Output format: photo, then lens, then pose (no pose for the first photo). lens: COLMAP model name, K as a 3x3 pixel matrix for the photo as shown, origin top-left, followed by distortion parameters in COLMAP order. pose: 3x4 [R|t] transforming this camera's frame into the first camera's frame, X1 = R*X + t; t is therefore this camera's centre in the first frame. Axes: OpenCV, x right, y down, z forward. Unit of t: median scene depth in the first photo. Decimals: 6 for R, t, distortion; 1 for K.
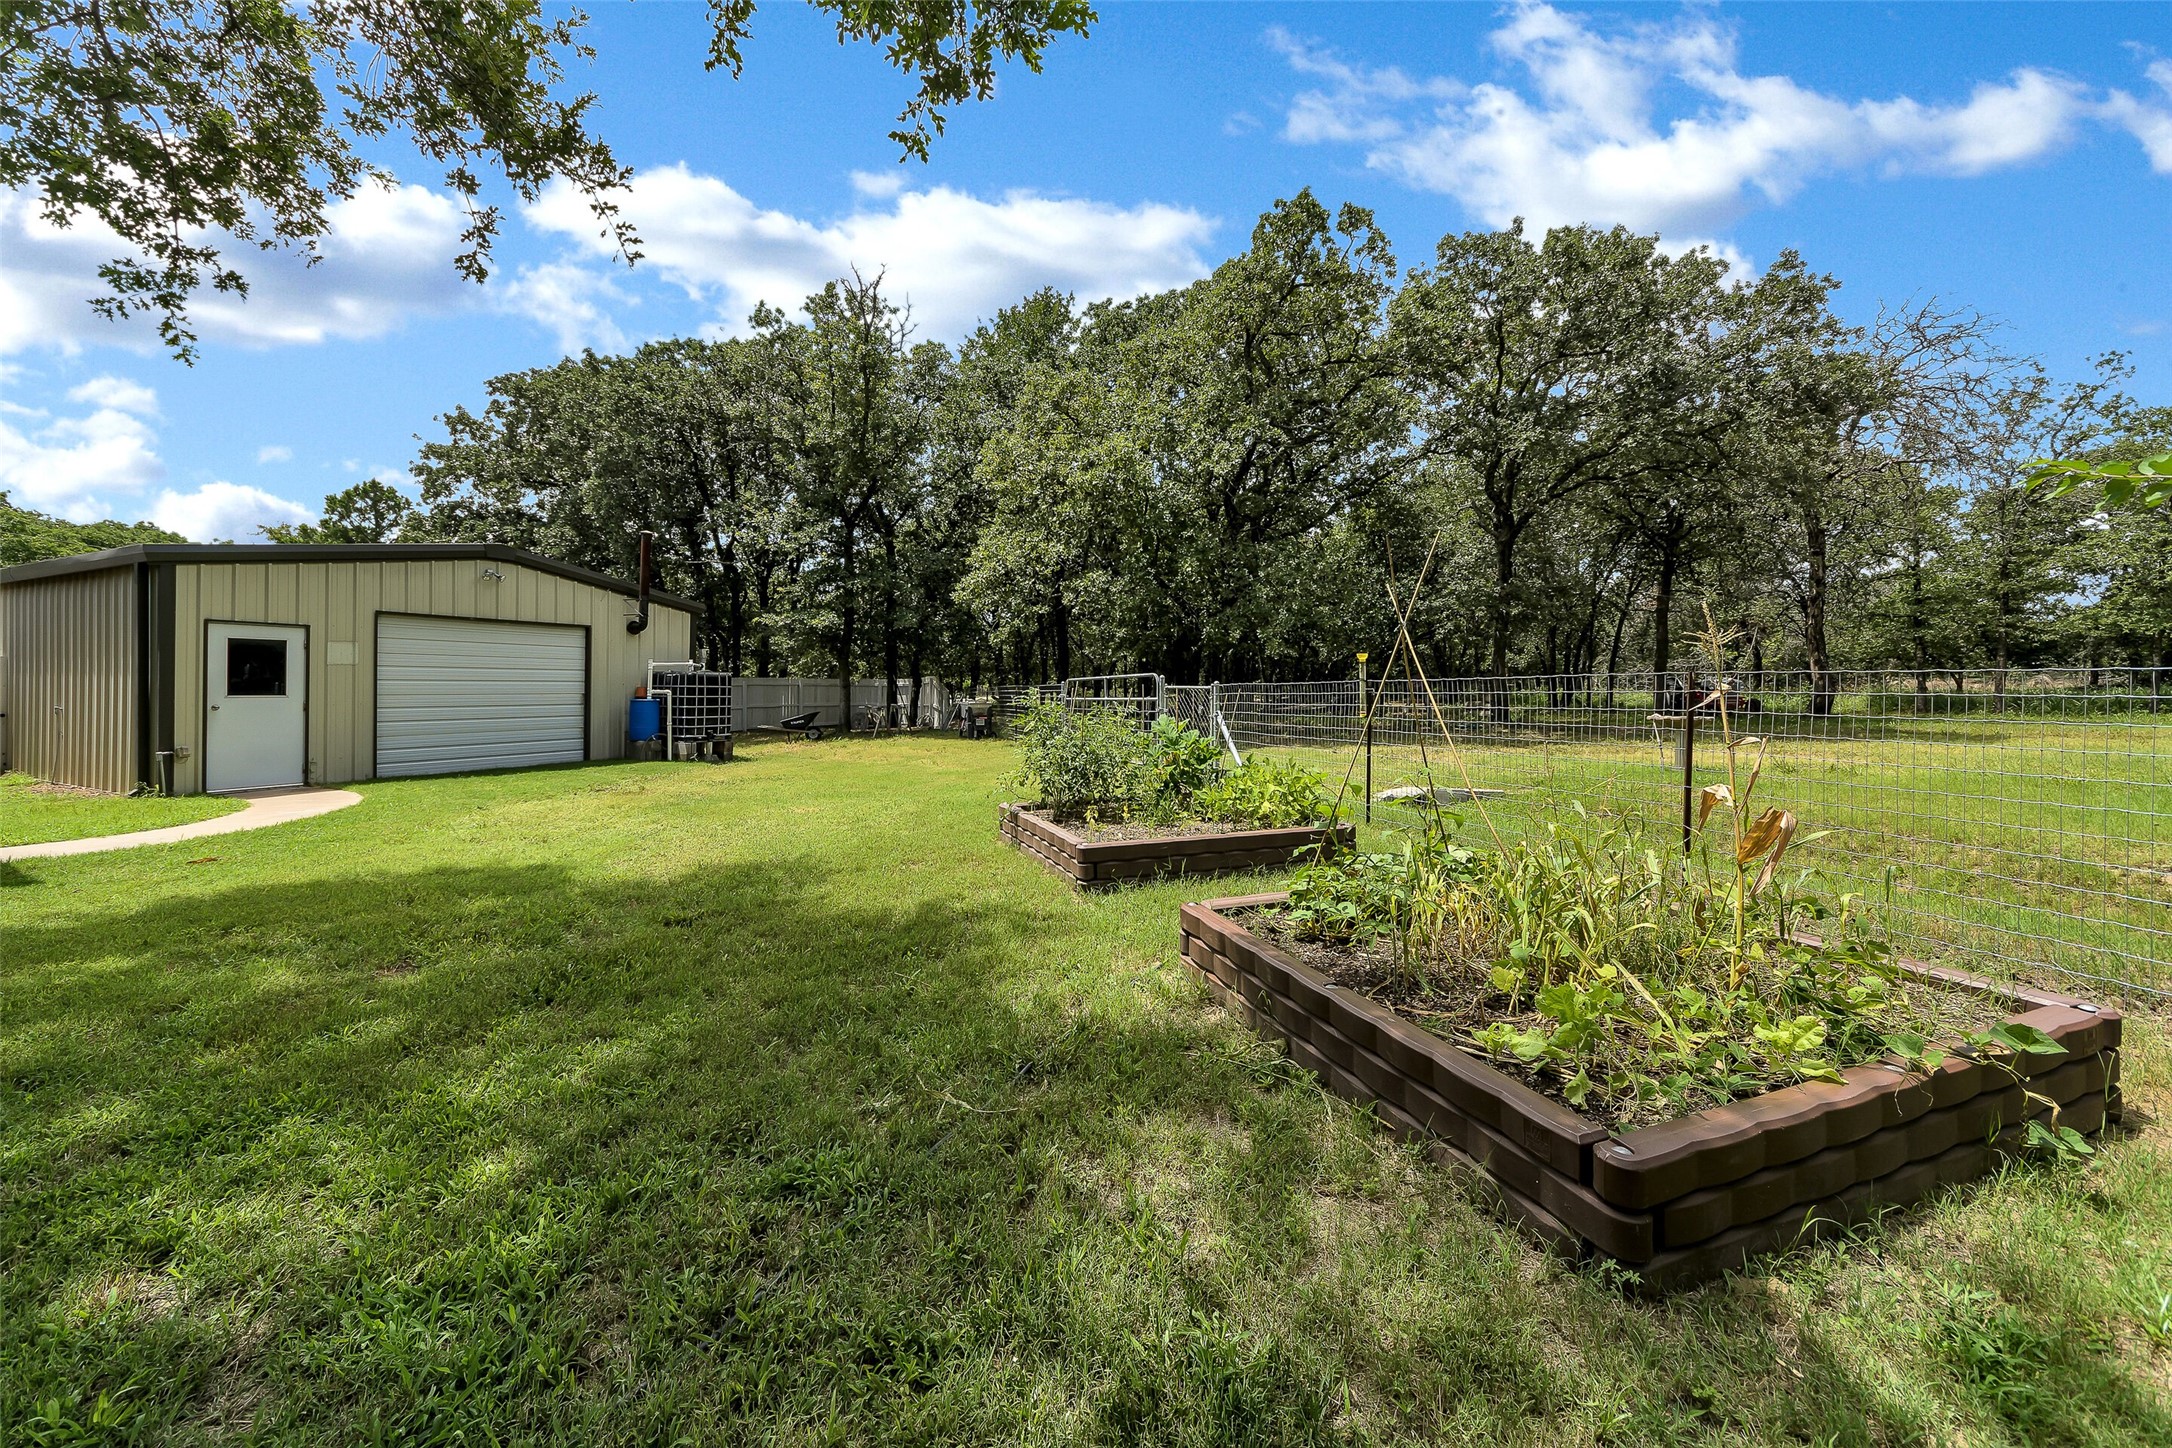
lens RADIAL K [[766.4, 0, 1105.3], [0, 766.4, 688.9], [0, 0, 1]] dist [-0.001059, -0.000083]
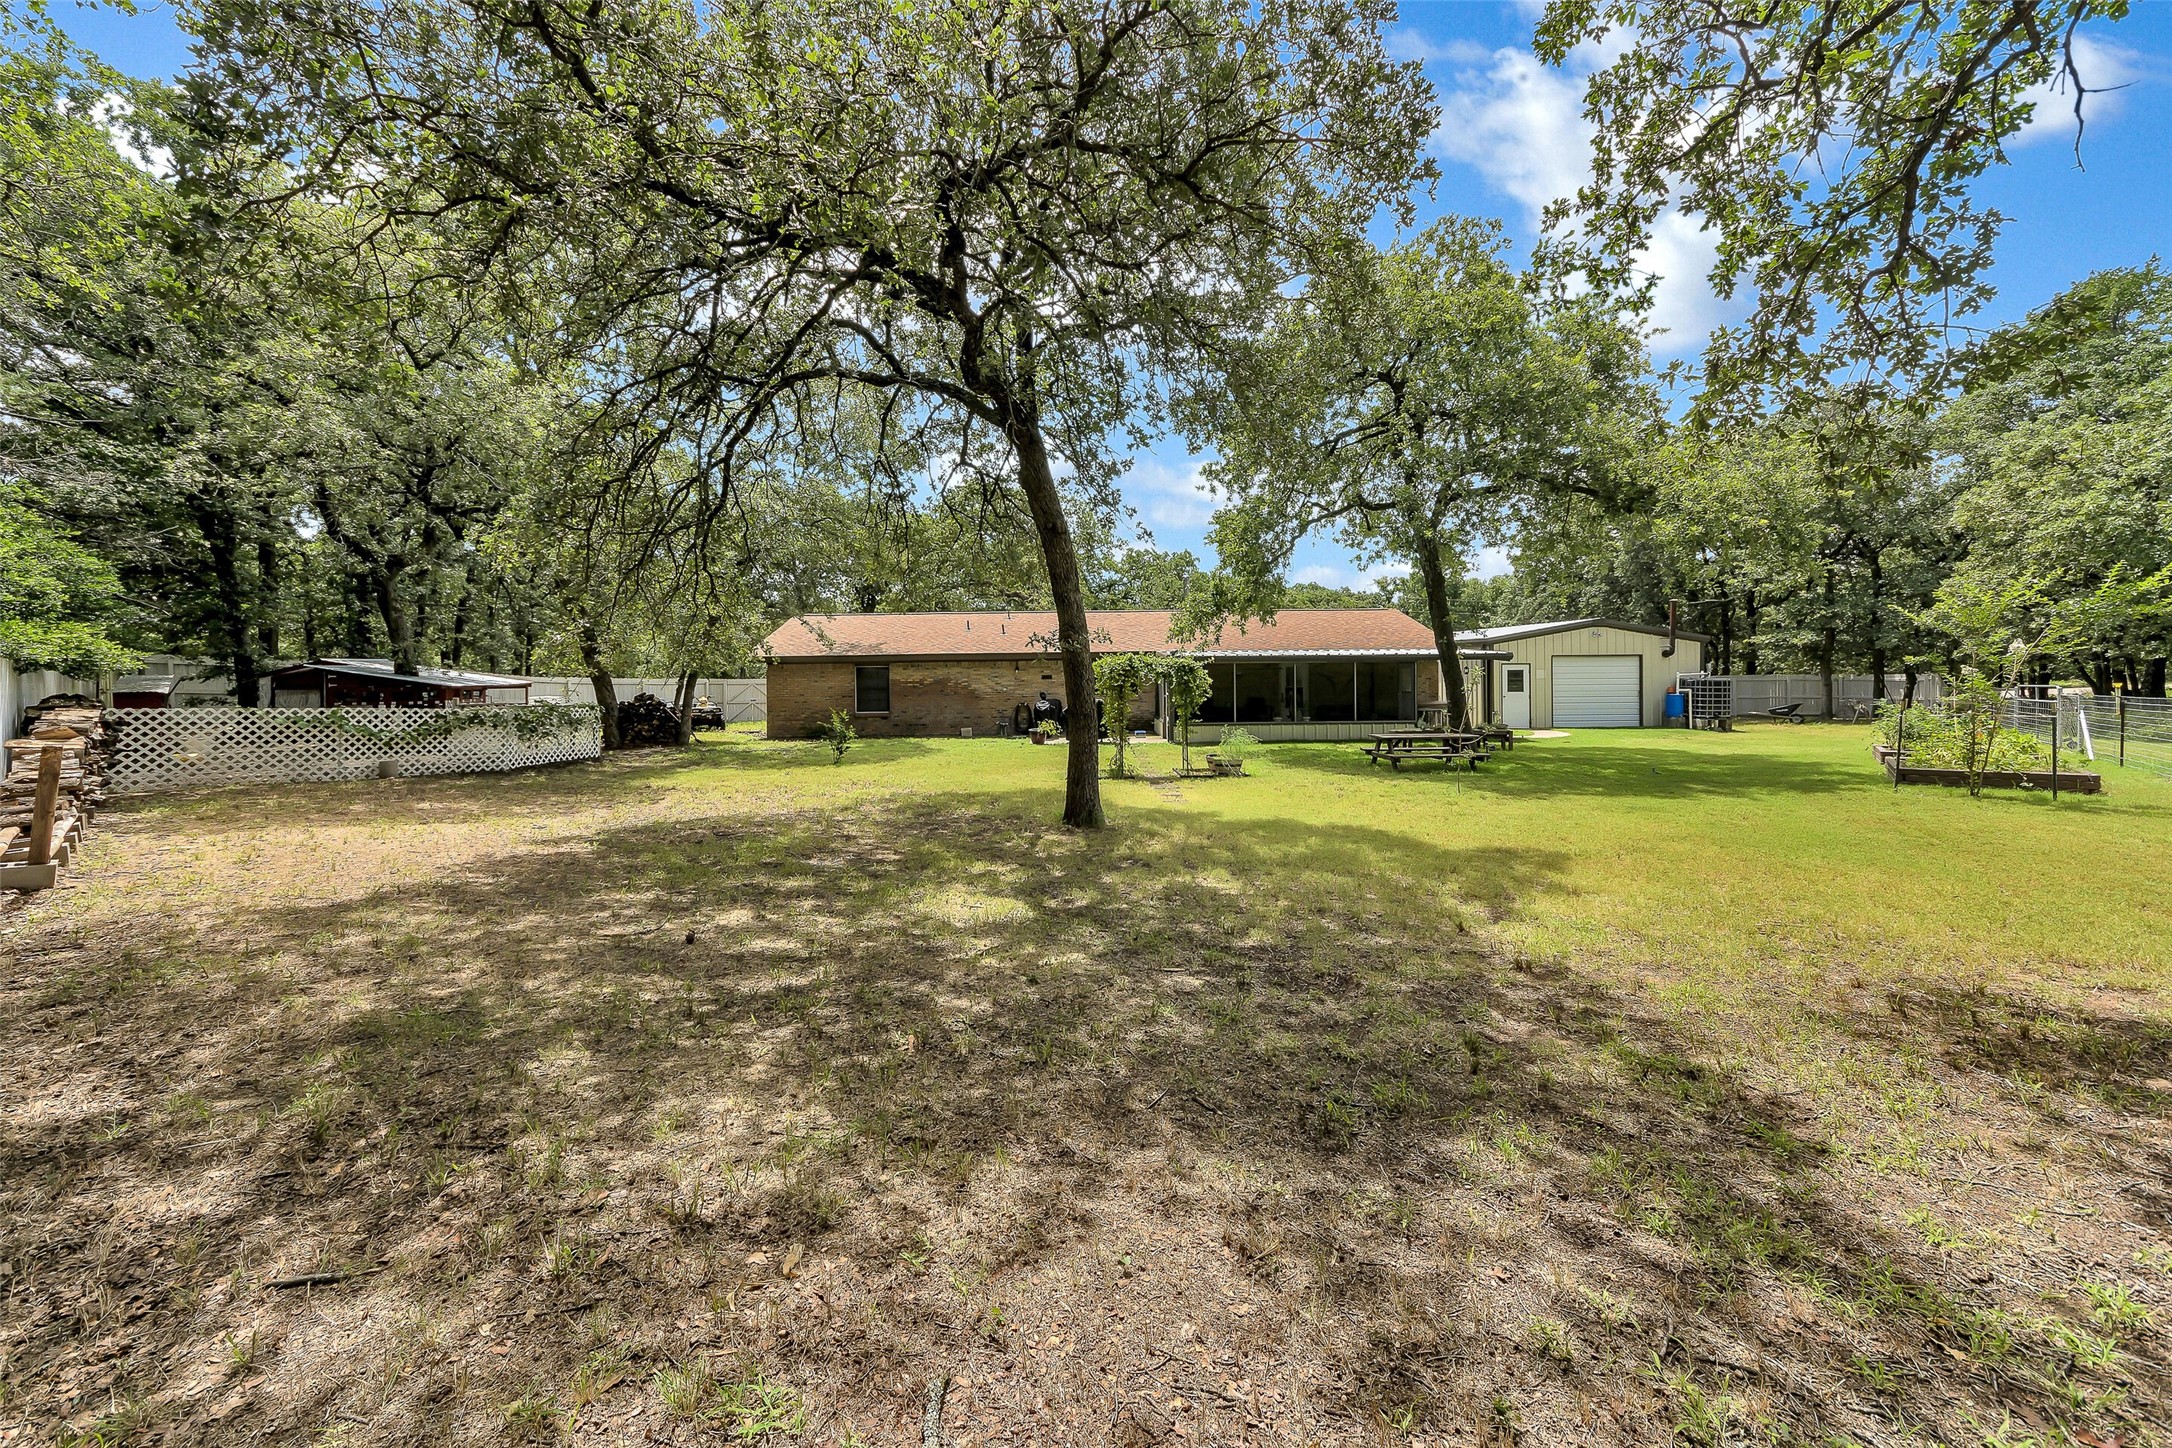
lens RADIAL K [[766.4, 0, 1105.3], [0, 766.4, 688.9], [0, 0, 1]] dist [-0.001059, -0.000083]
pose [[0.439107, 0.007948, -0.898400, 0.393137], [0.010601, 0.999845, 0.014028, -0.035459], [0.898372, -0.015684, 0.438955, -0.911181]]
